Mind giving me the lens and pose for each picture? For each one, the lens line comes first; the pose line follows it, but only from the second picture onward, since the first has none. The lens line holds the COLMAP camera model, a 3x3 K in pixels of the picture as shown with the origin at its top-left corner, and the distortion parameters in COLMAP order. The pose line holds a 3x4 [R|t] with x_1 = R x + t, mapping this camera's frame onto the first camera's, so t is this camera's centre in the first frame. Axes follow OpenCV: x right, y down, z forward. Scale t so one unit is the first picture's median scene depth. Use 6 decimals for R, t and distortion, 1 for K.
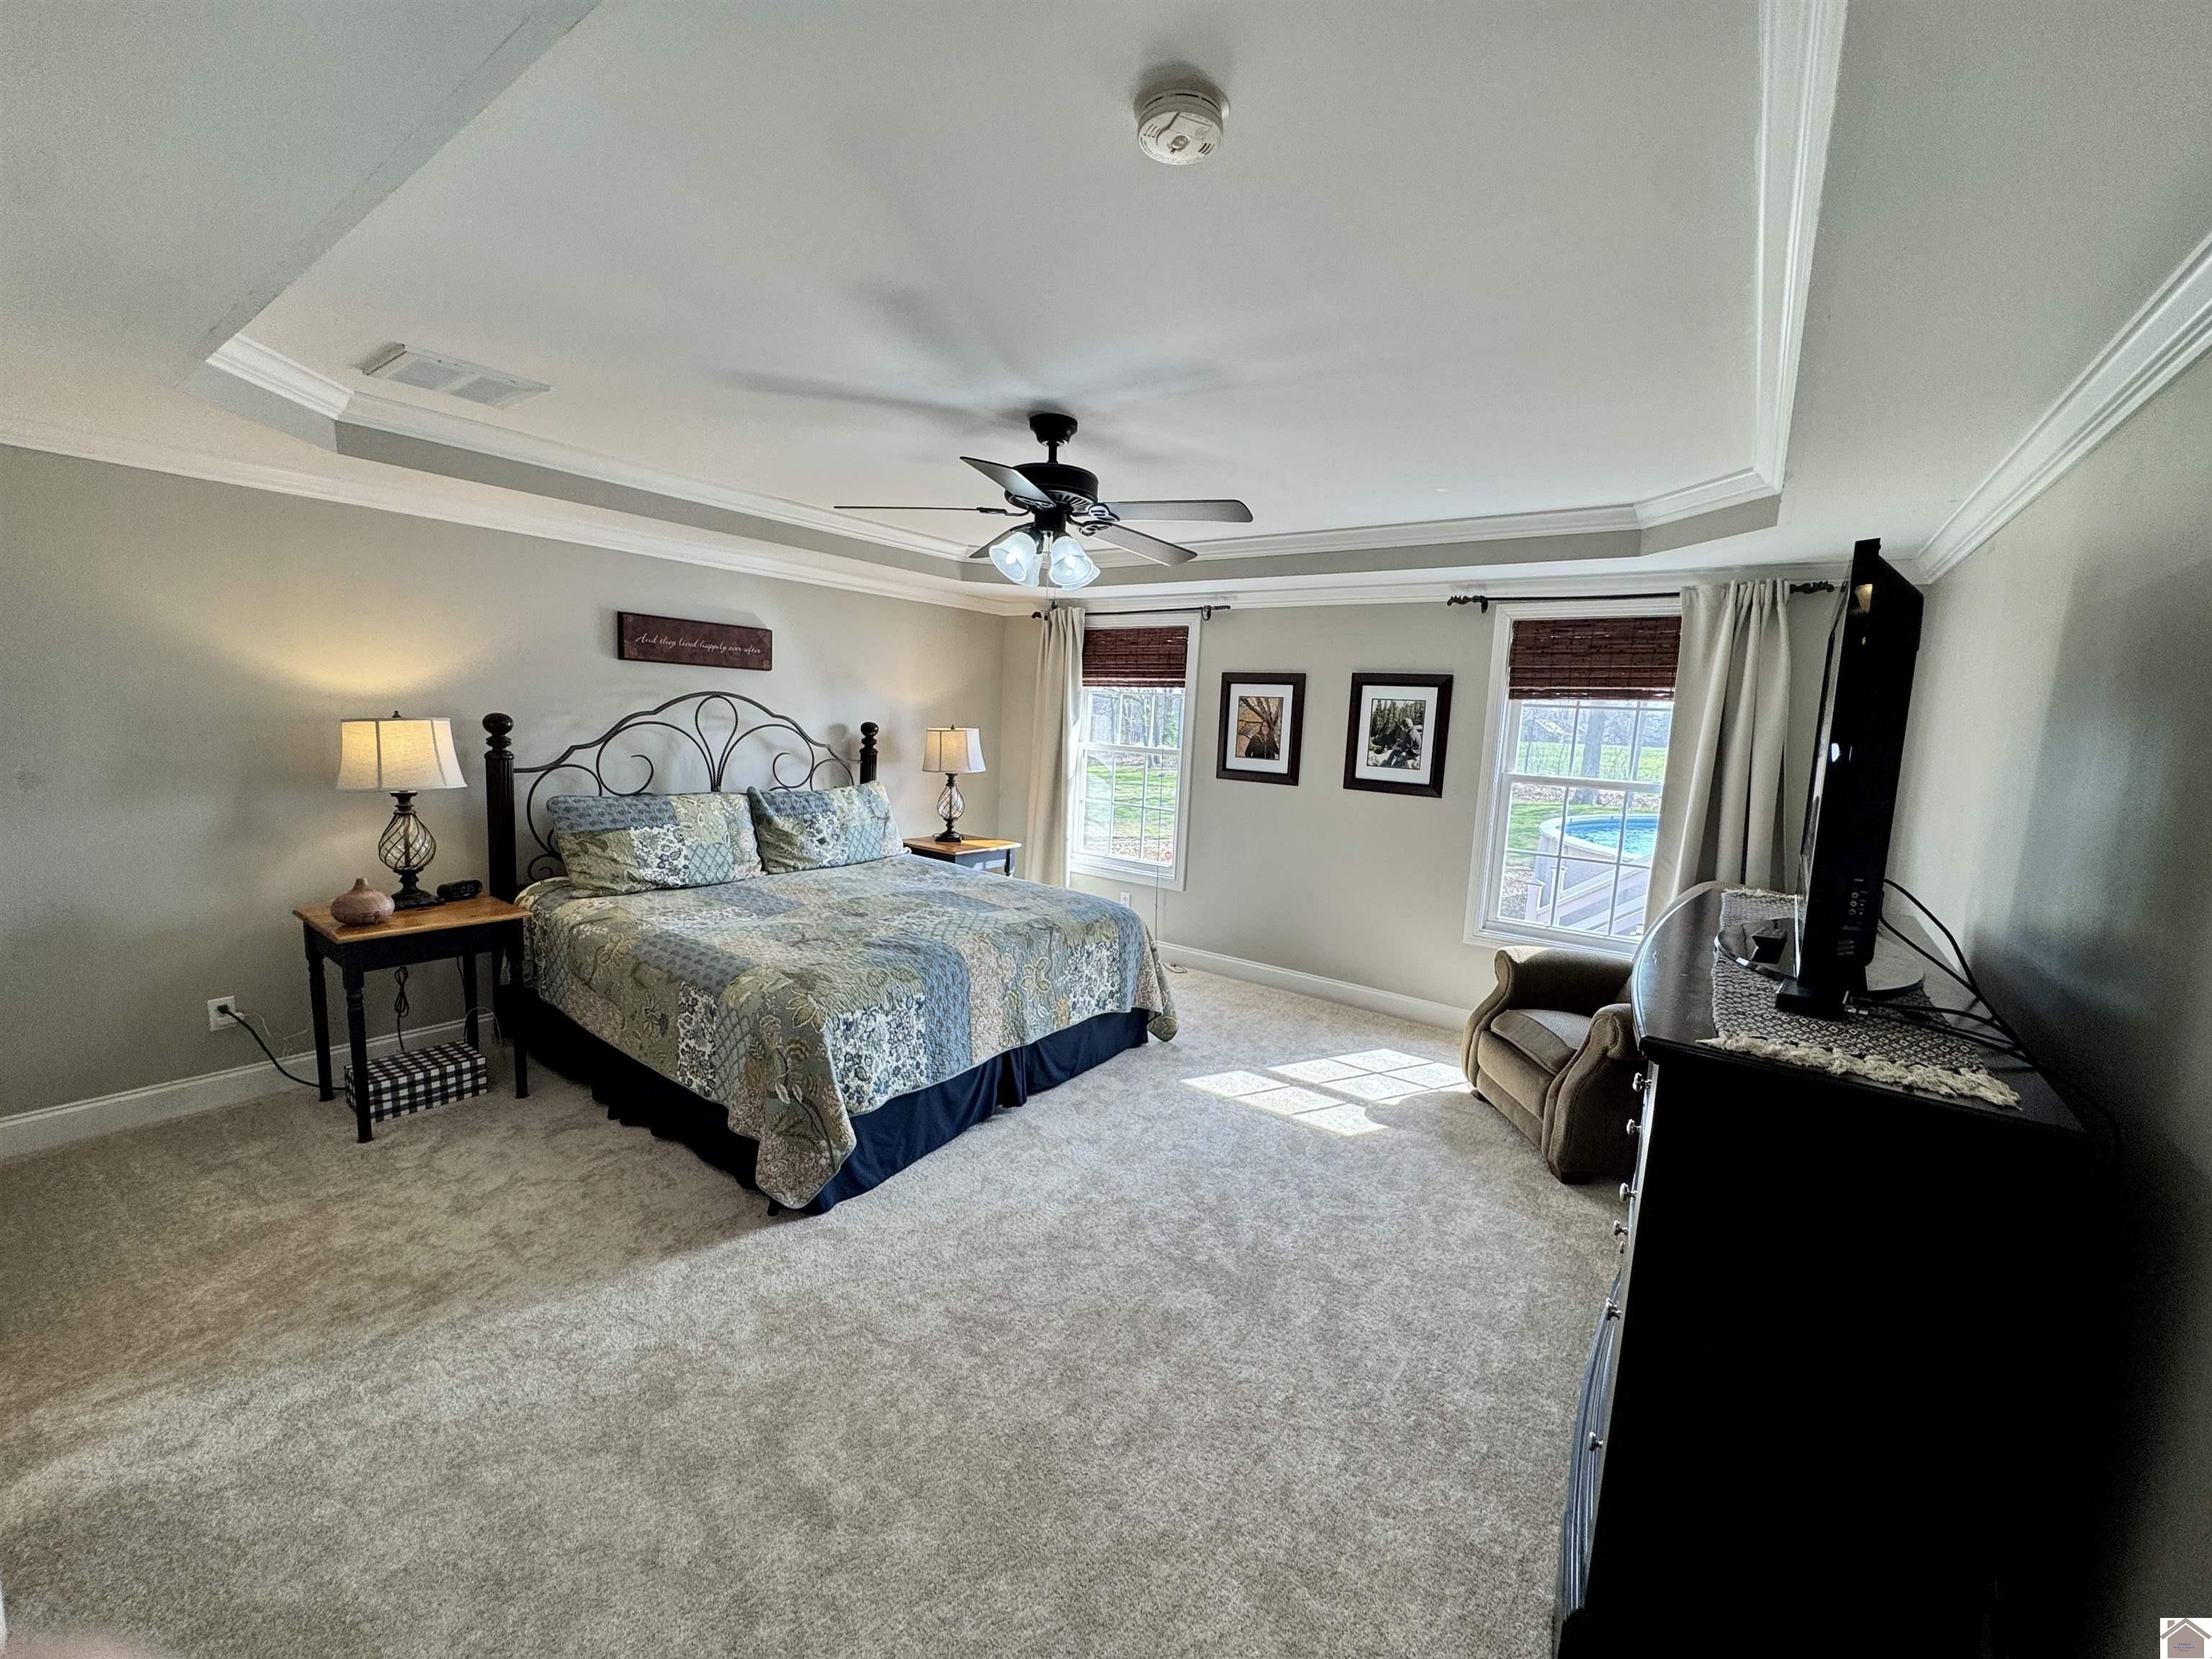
lens RADIAL K [[879.6, 0, 1106.3], [0, 879.6, 823.3], [0, 0, 1]] dist [0.000805, -0.000265]
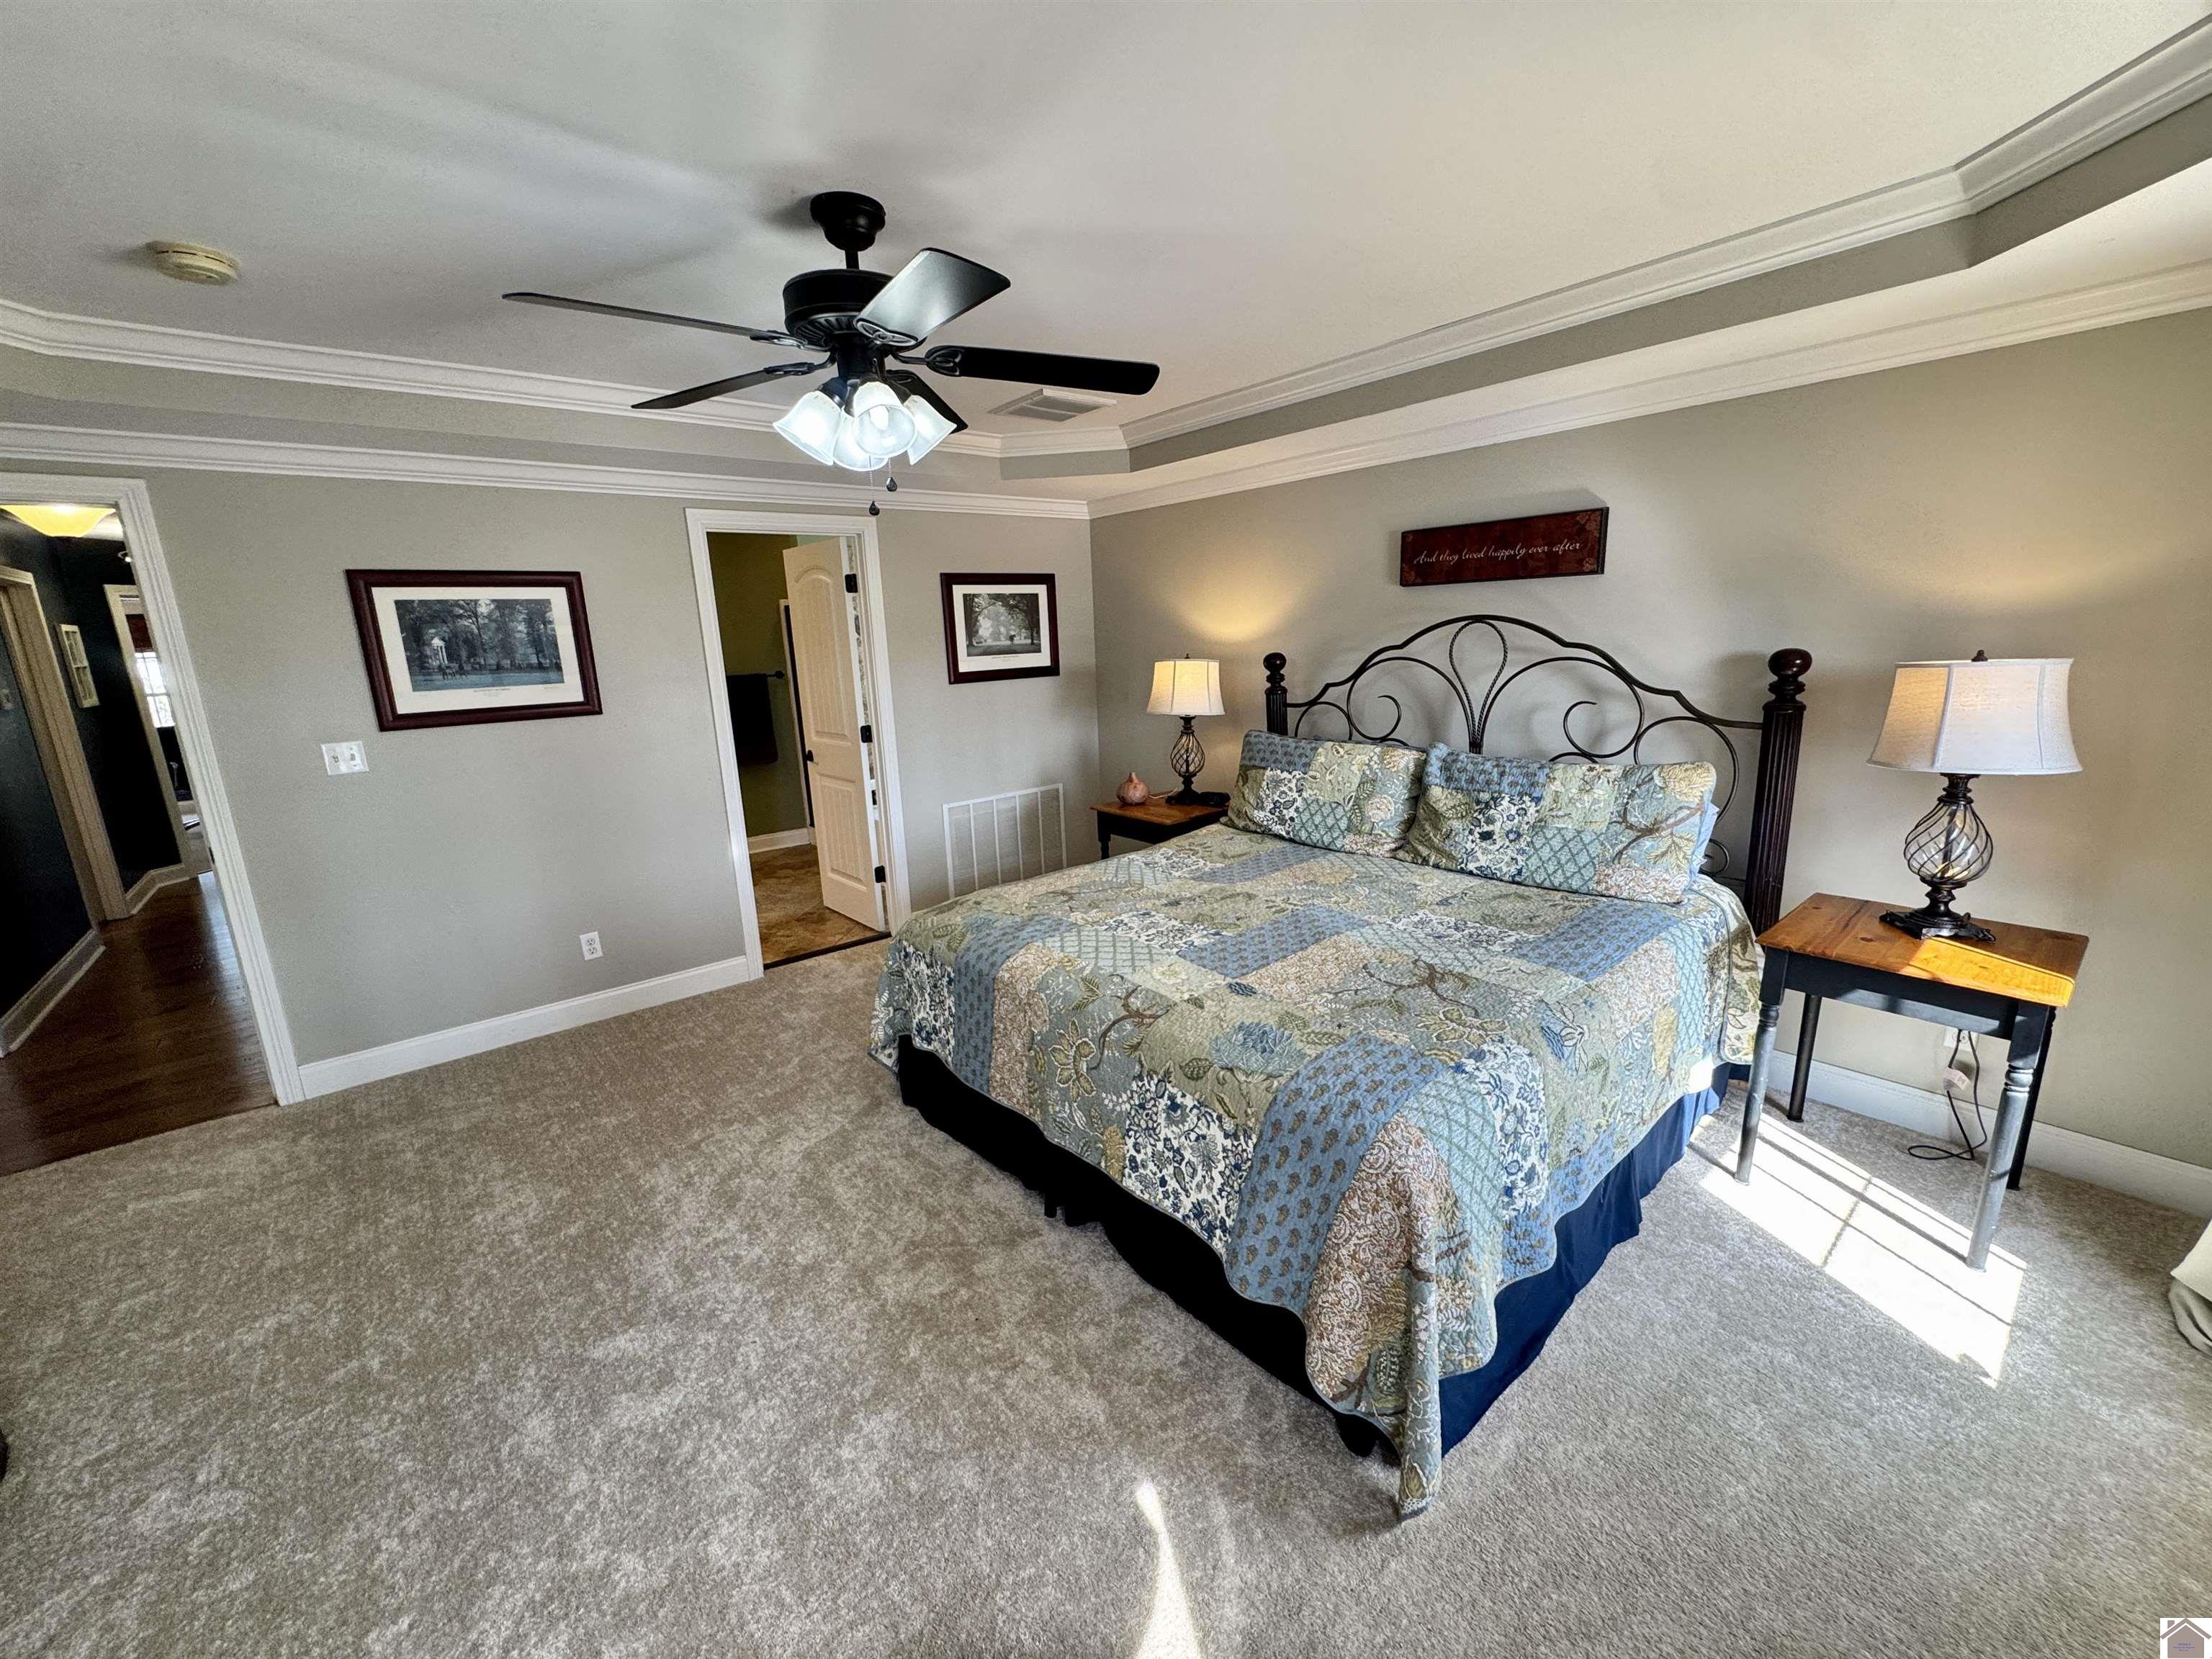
lens RADIAL K [[879.6, 0, 1109.8], [0, 879.6, 831.8], [0, 0, 1]] dist [0.000805, -0.000265]
pose [[-0.243171, 0.182423, -0.952675, 0.432508], [-0.092535, 0.973314, 0.209995, -0.109717], [0.965559, 0.139220, -0.219801, 0.993315]]
